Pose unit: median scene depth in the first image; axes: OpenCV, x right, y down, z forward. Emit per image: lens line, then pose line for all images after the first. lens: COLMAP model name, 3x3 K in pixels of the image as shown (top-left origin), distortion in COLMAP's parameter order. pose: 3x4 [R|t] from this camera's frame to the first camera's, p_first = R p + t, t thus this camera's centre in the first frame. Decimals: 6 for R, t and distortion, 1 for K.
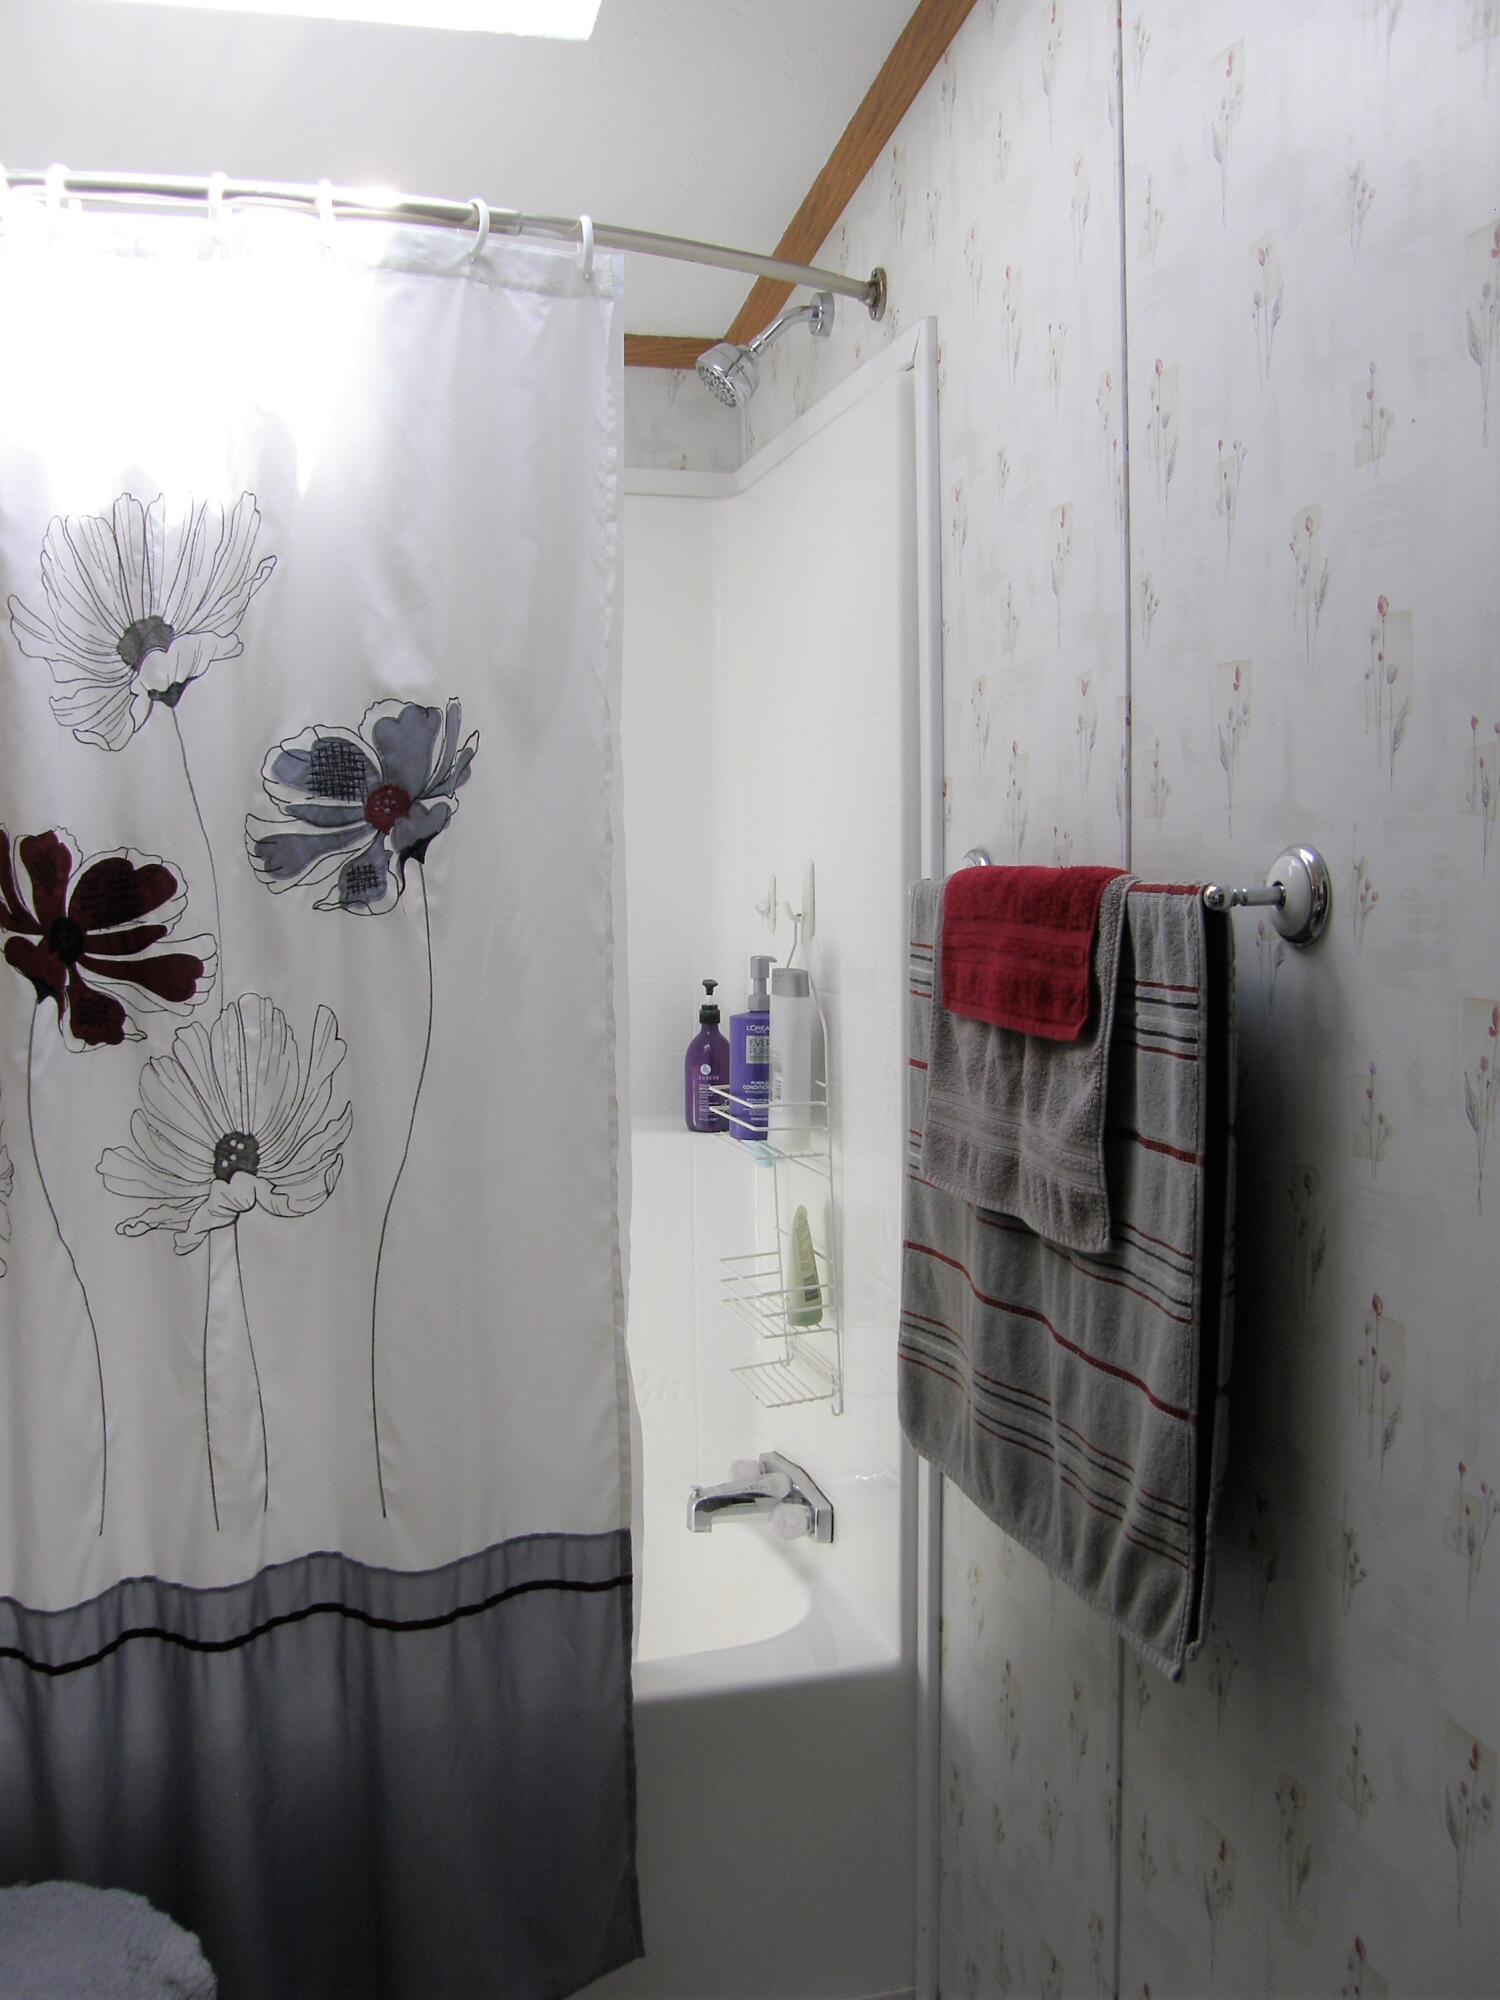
lens RADIAL K [[1724.8, 0, 734.7], [0, 1724.8, 1002.9], [0, 0, 1]] dist [-0.163170, 0.141014]
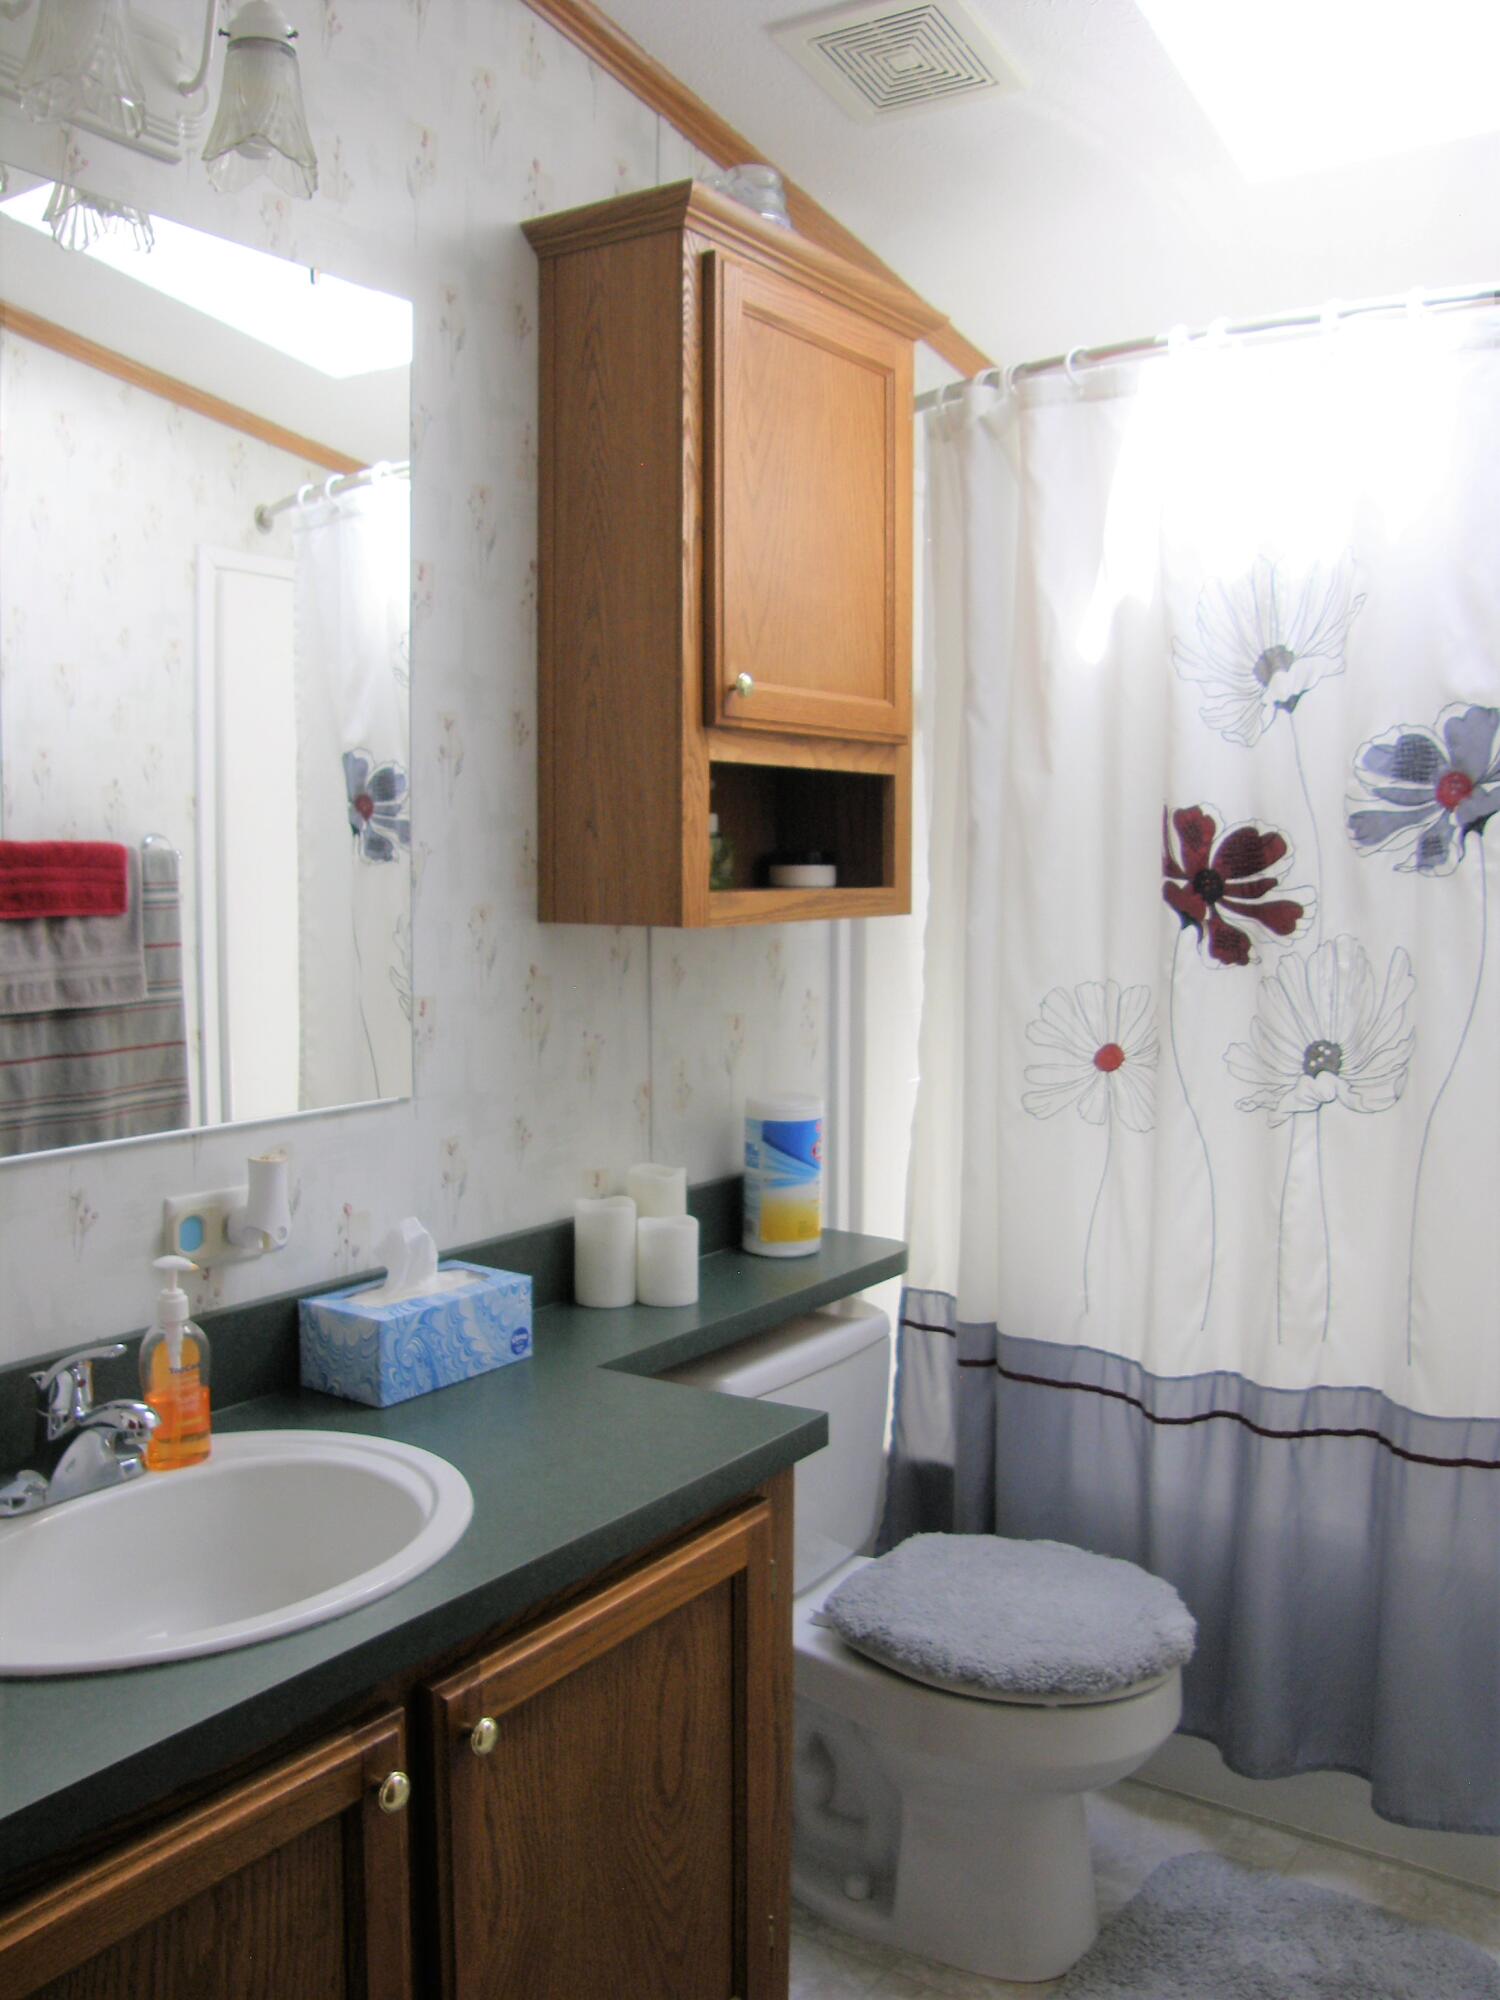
lens RADIAL K [[1724.8, 0, 759.7], [0, 1724.8, 1002.4], [0, 0, 1]] dist [-0.163170, 0.141014]
pose [[0.662378, 0.080004, -0.744886, 0.386963], [-0.070534, 0.996525, 0.044309, 0.020695], [0.745842, 0.023190, 0.665719, -0.182676]]
